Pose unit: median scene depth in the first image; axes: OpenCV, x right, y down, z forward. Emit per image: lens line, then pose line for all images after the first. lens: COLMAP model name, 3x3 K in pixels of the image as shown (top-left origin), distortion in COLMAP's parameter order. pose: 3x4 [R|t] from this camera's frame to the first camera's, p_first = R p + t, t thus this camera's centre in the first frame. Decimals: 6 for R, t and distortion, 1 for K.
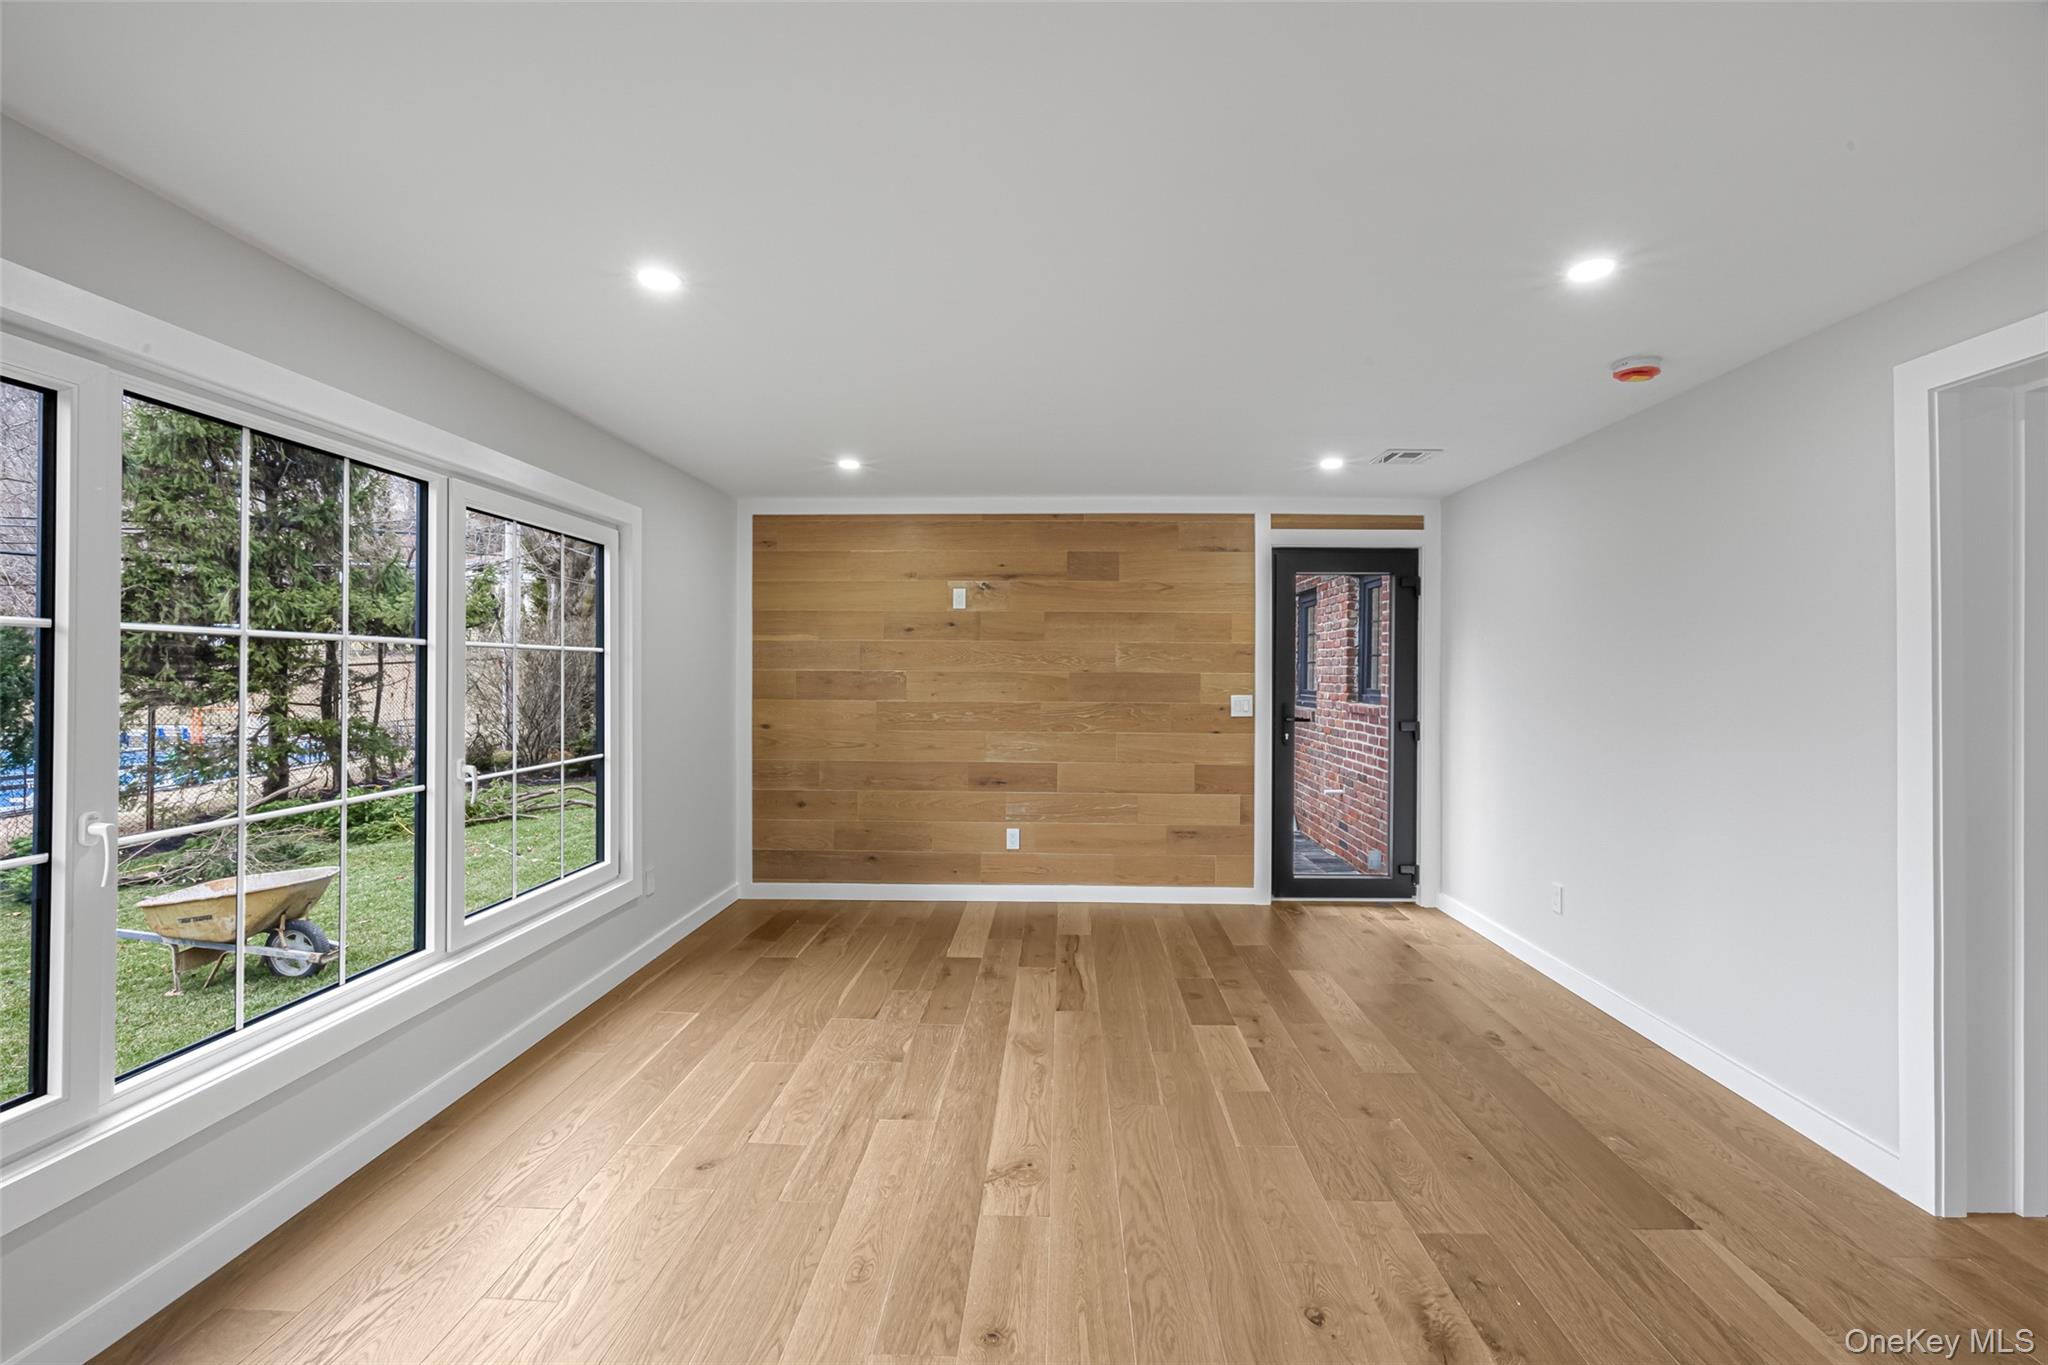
lens RADIAL K [[872.6, 0, 1035.1], [0, 872.6, 664.7], [0, 0, 1]] dist [-0.013012, 0.001004]
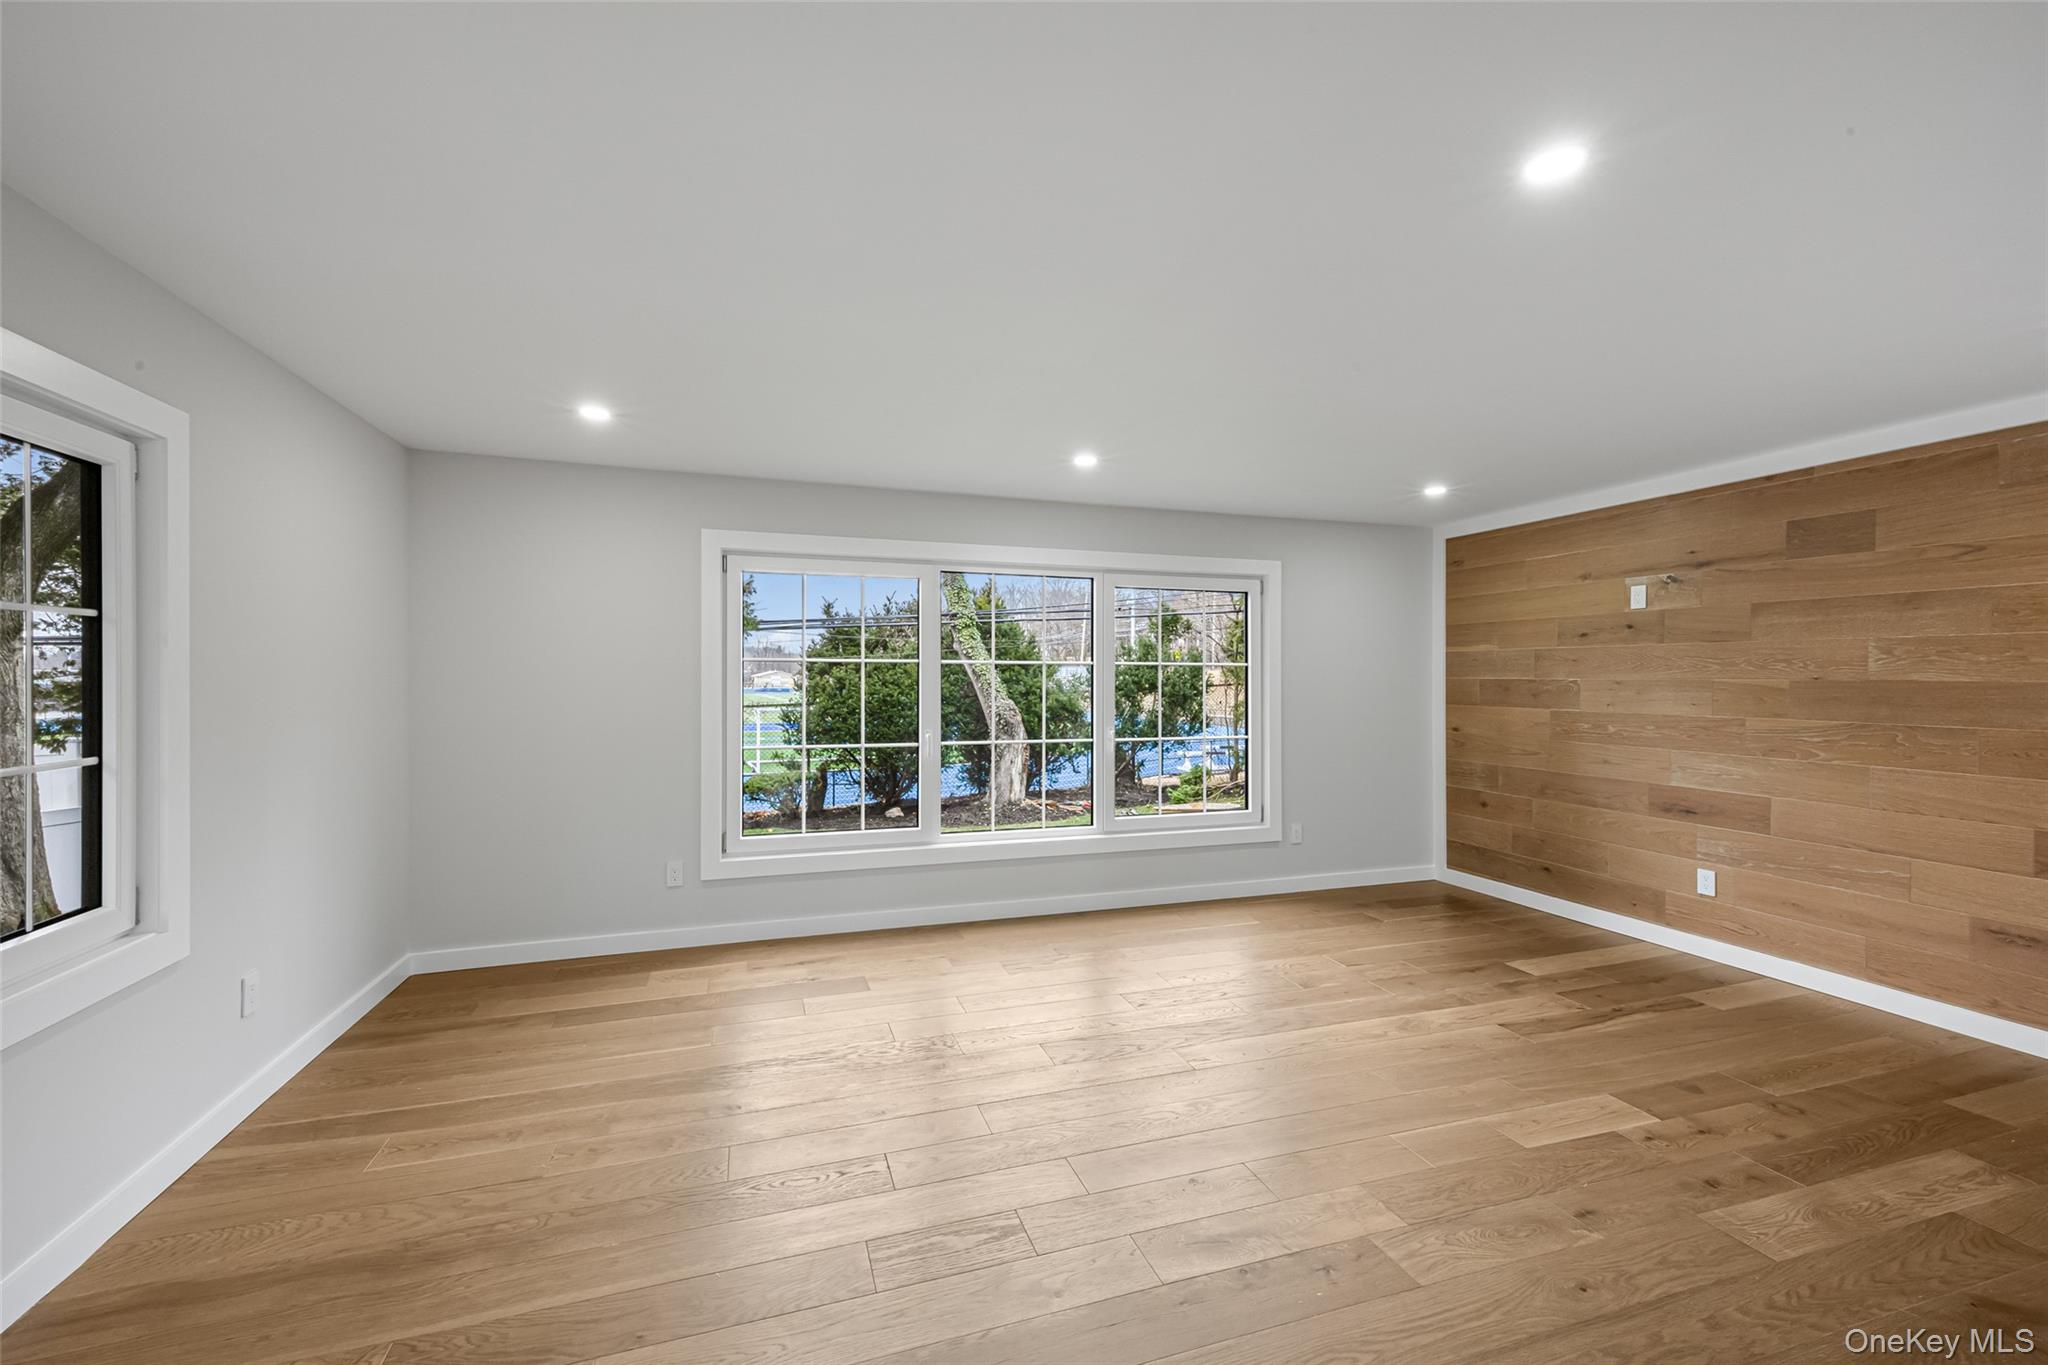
lens RADIAL K [[843.4, 0, 1026.2], [0, 843.4, 683.0], [0, 0, 1]] dist [0.011272, 0.000145]
pose [[0.336574, 0.003143, -0.941652, 0.514579], [0.005929, 0.999968, 0.005456, 0.003004], [0.941638, -0.007420, 0.336545, 0.125879]]
